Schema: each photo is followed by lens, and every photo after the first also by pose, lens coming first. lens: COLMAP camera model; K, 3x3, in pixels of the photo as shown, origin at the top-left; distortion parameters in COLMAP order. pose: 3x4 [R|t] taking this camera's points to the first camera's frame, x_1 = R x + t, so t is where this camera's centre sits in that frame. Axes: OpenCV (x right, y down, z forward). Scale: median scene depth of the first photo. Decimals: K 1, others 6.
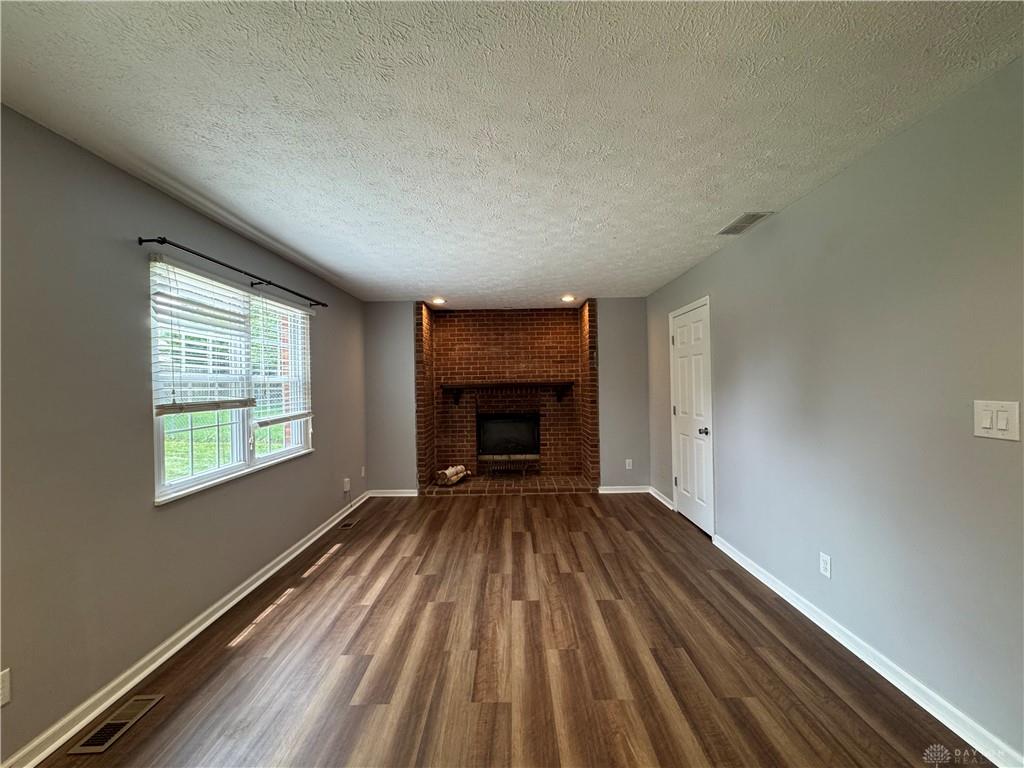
lens RADIAL K [[410.7, 0, 512.0], [0, 410.7, 384.0], [0, 0, 1]] dist [-0.001506, -0.000226]
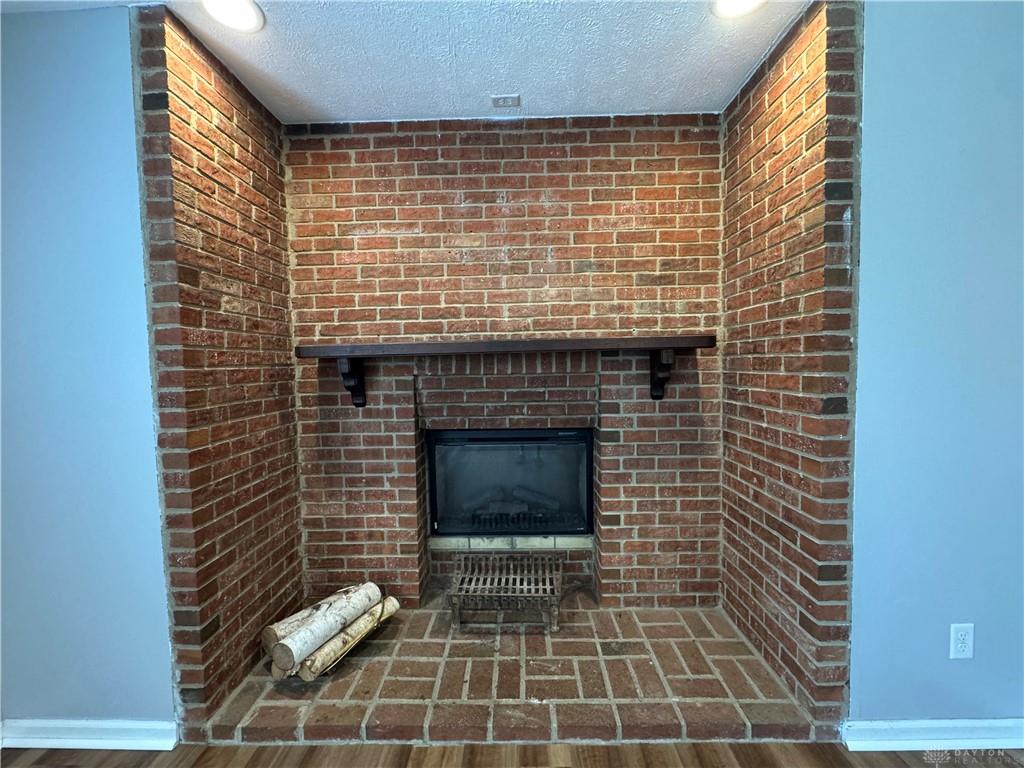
lens RADIAL K [[410.7, 0, 512.0], [0, 410.7, 384.0], [0, 0, 1]] dist [-0.001506, -0.000226]
pose [[0.999851, 0.000111, -0.017253, 0.000021], [0.000765, 0.998709, 0.050797, 0.014595], [0.017236, -0.050802, 0.998560, 0.656488]]
